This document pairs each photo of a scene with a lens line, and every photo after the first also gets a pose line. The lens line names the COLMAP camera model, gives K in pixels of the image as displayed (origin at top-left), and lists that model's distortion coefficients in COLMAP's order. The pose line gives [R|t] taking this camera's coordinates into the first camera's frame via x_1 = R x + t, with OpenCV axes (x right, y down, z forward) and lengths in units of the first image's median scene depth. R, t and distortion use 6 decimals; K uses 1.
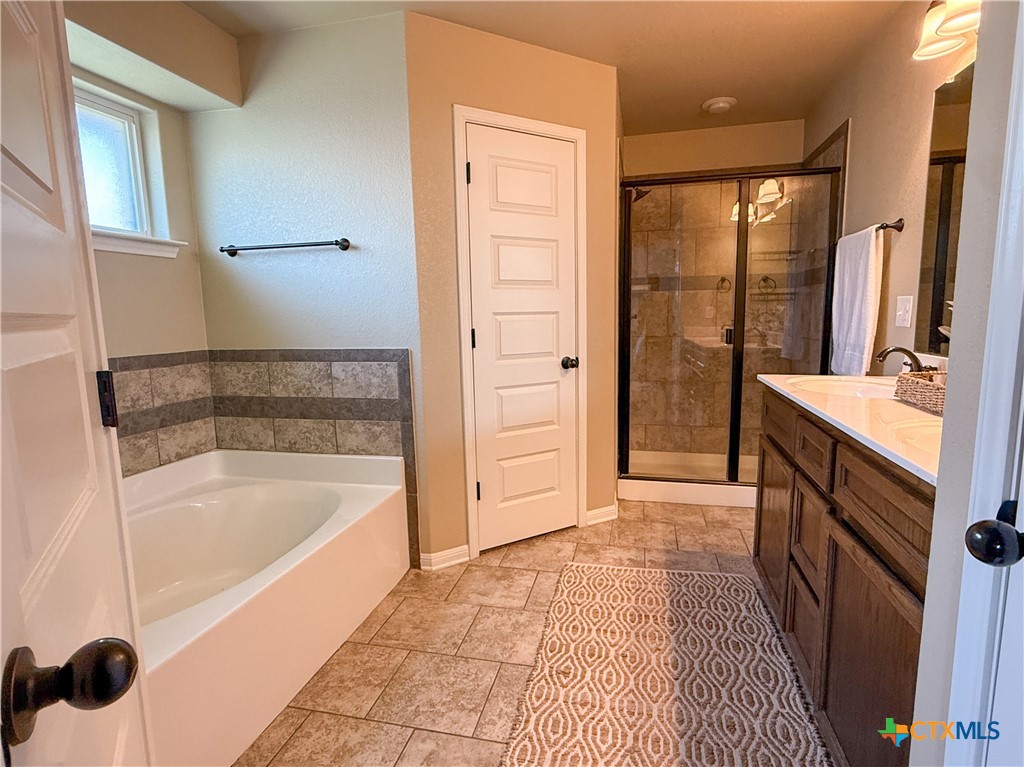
lens RADIAL K [[522.1, 0, 514.7], [0, 522.1, 383.1], [0, 0, 1]] dist [-0.002315, -0.000096]
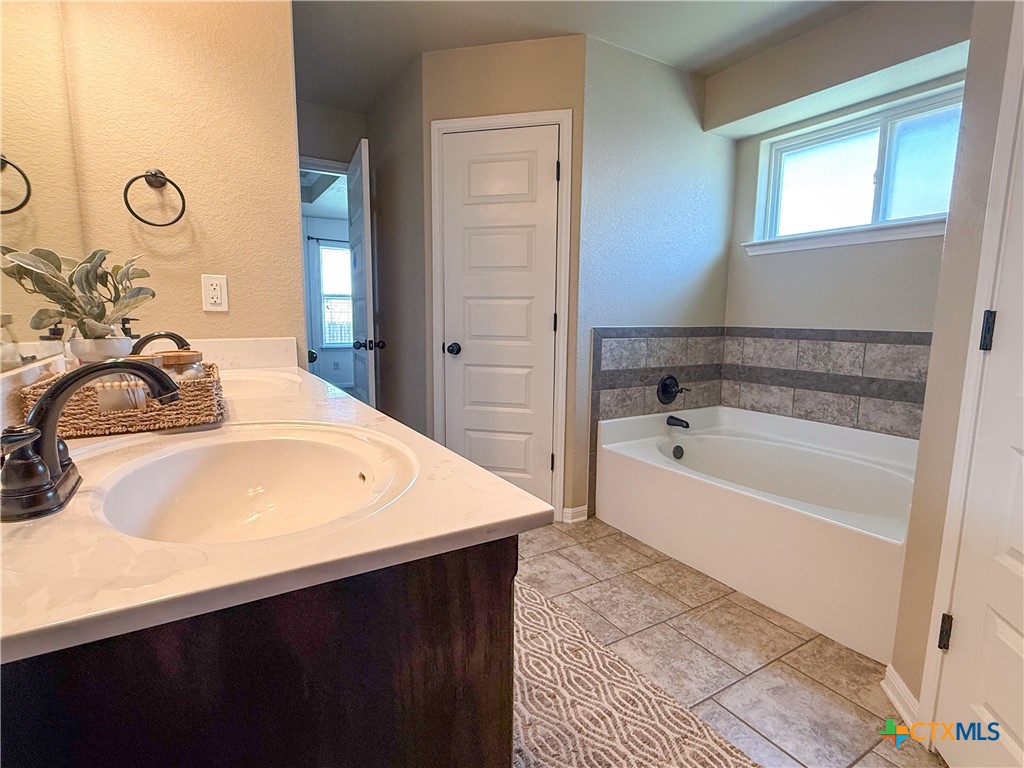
lens RADIAL K [[522.1, 0, 511.3], [0, 522.1, 385.3], [0, 0, 1]] dist [-0.002315, -0.000096]
pose [[-0.700162, 0.106326, -0.706022, 0.764965], [-0.094810, 0.966246, 0.239539, -0.144733], [0.707661, 0.234654, -0.666448, 1.349369]]
